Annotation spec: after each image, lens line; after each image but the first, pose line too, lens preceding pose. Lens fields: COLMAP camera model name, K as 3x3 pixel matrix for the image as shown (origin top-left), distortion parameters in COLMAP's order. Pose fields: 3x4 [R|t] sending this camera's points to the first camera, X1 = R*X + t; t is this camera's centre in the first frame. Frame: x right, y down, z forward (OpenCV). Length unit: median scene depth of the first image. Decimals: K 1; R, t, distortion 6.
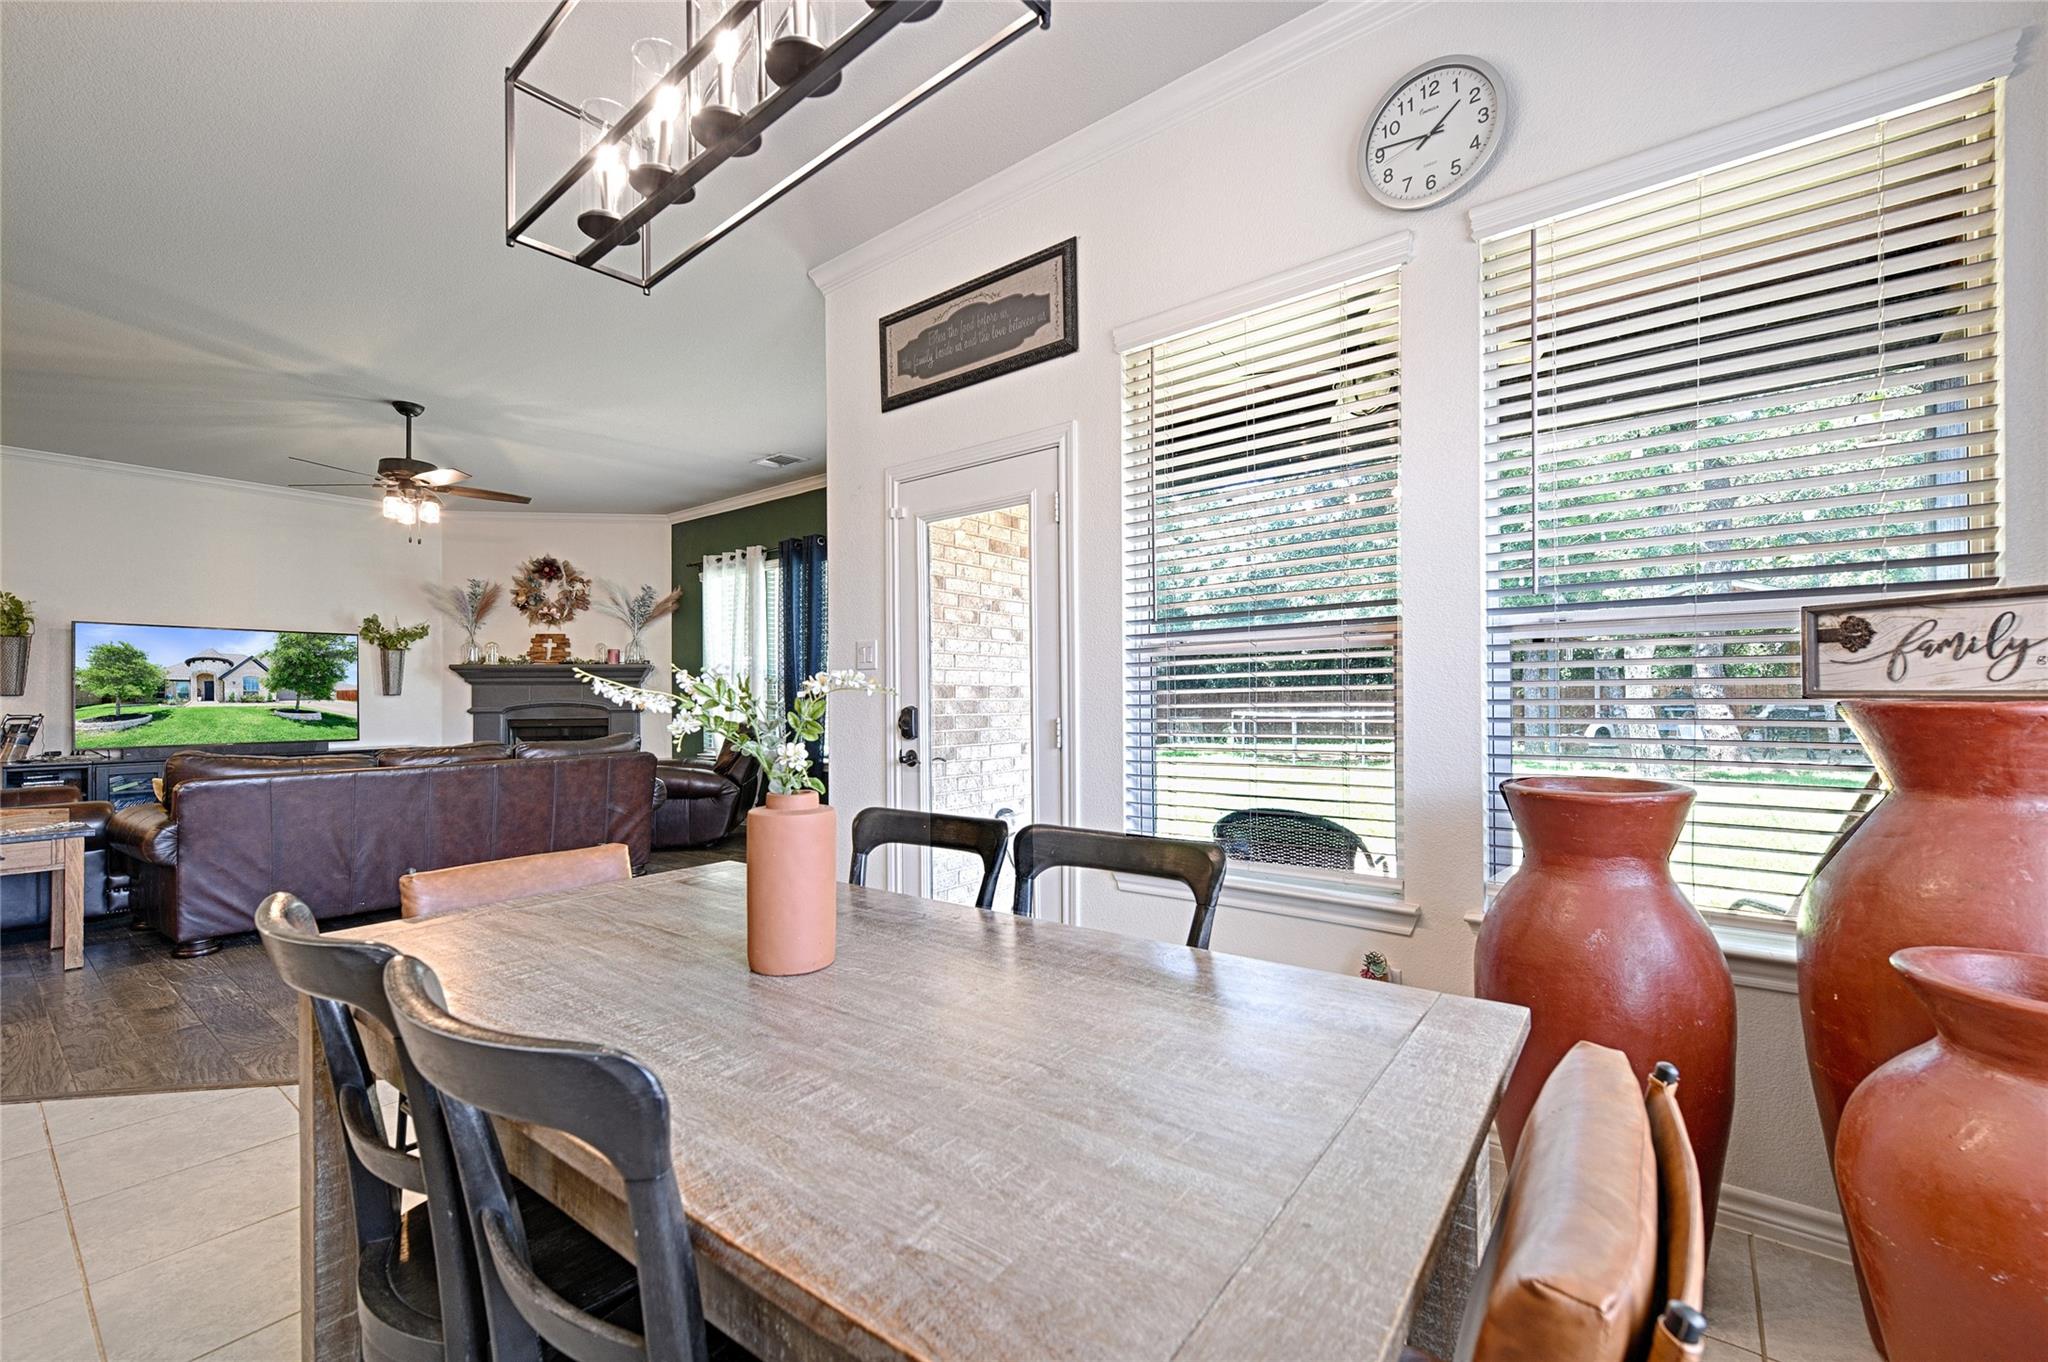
lens RADIAL K [[836.4, 0, 1028.7], [0, 836.4, 697.0], [0, 0, 1]] dist [0.002345, 0.000234]
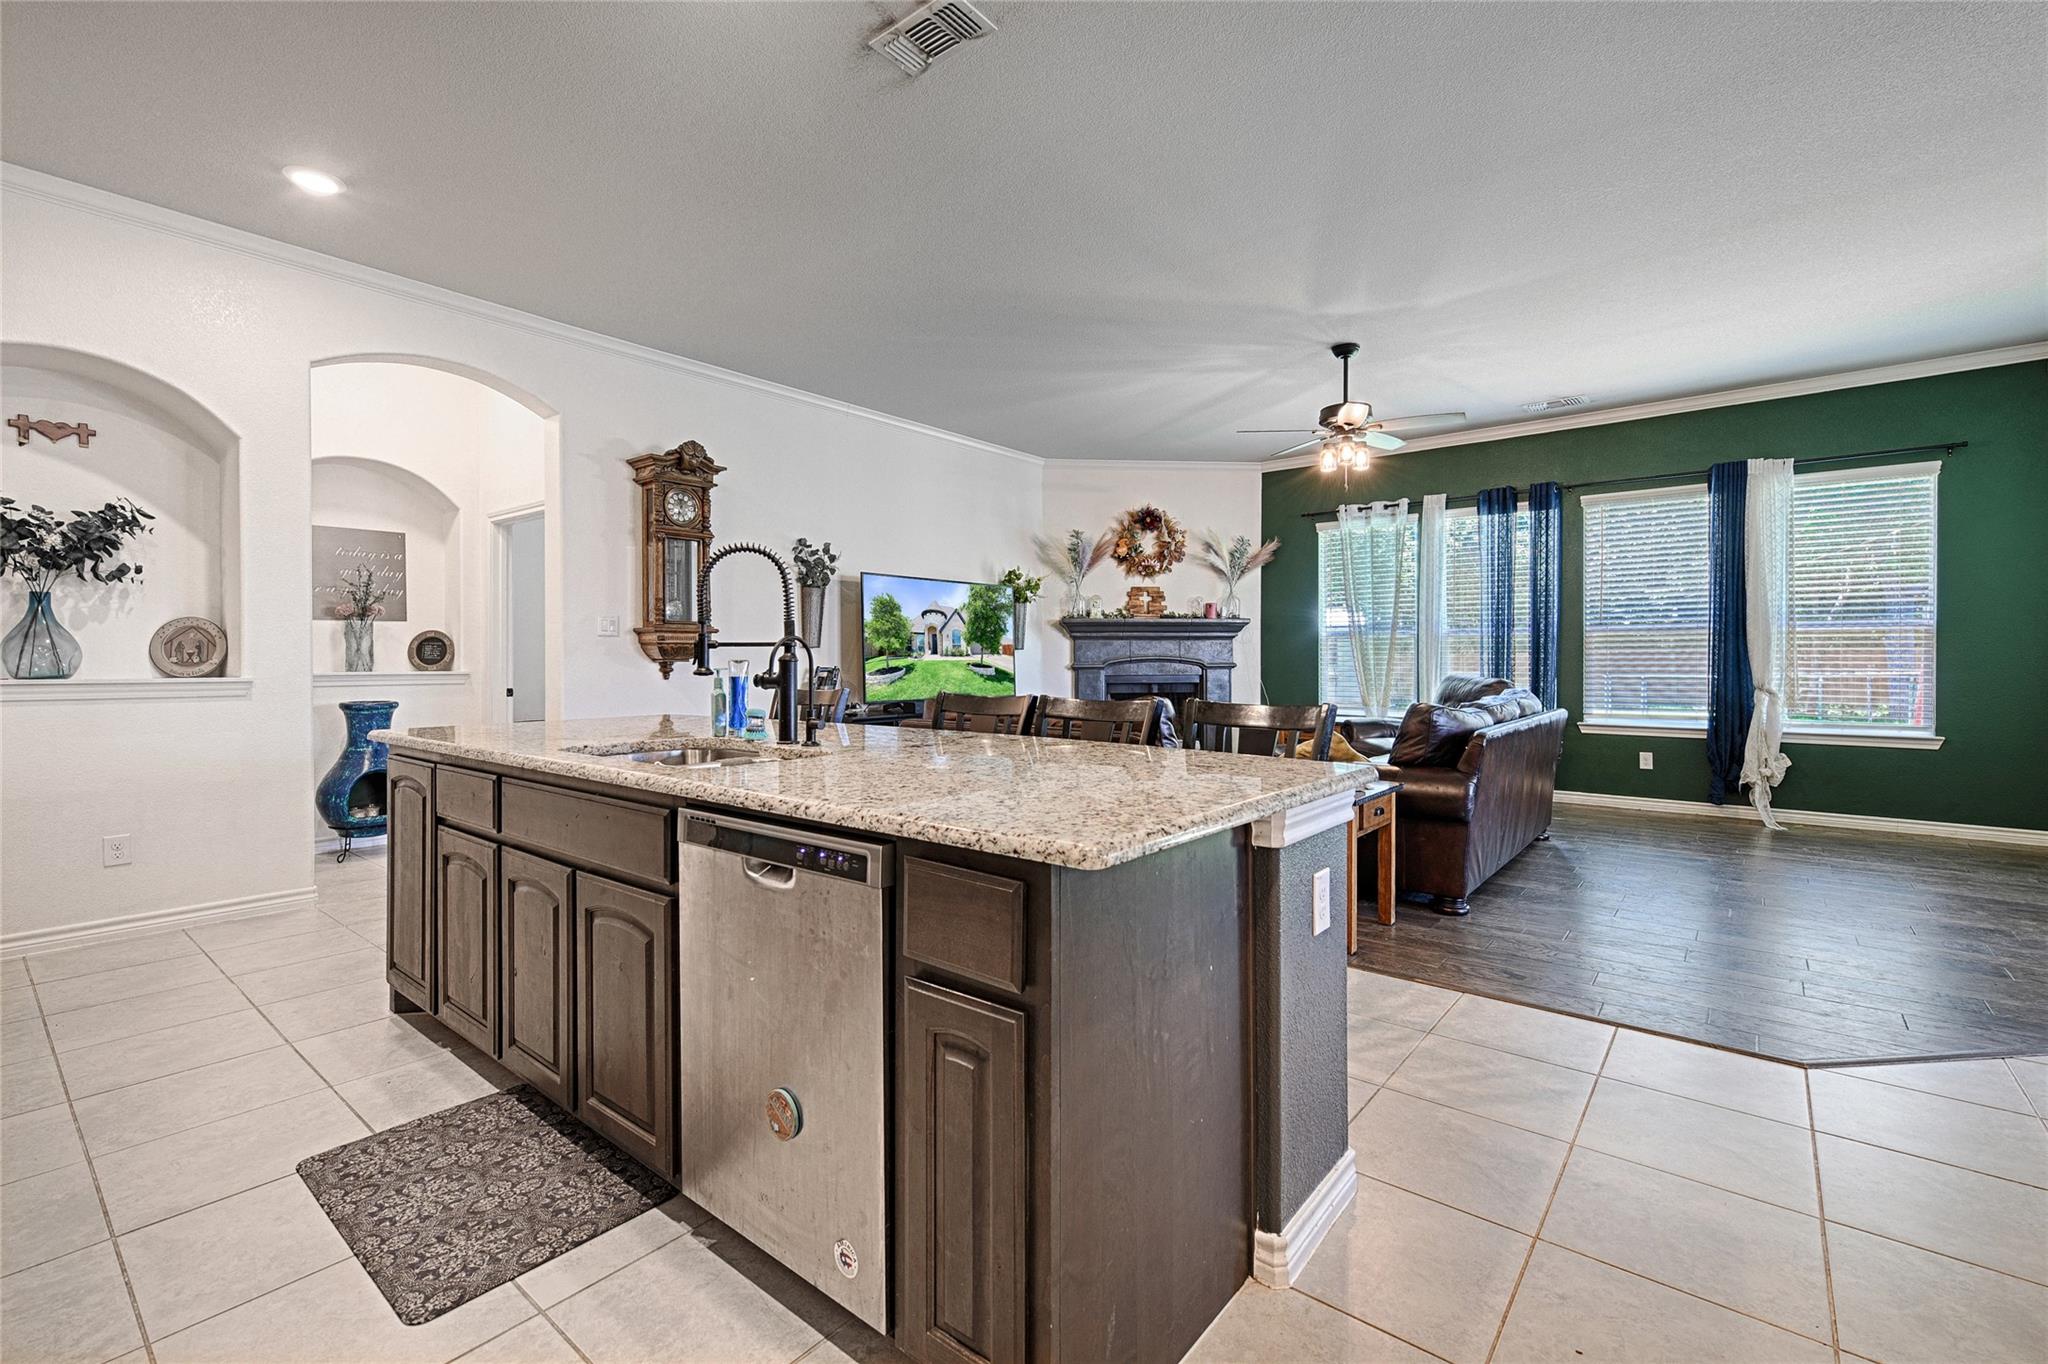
lens RADIAL K [[895.6, 0, 1020.9], [0, 895.6, 671.9], [0, 0, 1]] dist [0.000906, 0.000021]
pose [[0.999481, 0.003663, -0.032010, -0.783338], [-0.003231, 0.999903, 0.013526, 0.009766], [0.032057, -0.013415, 0.999396, -0.037105]]
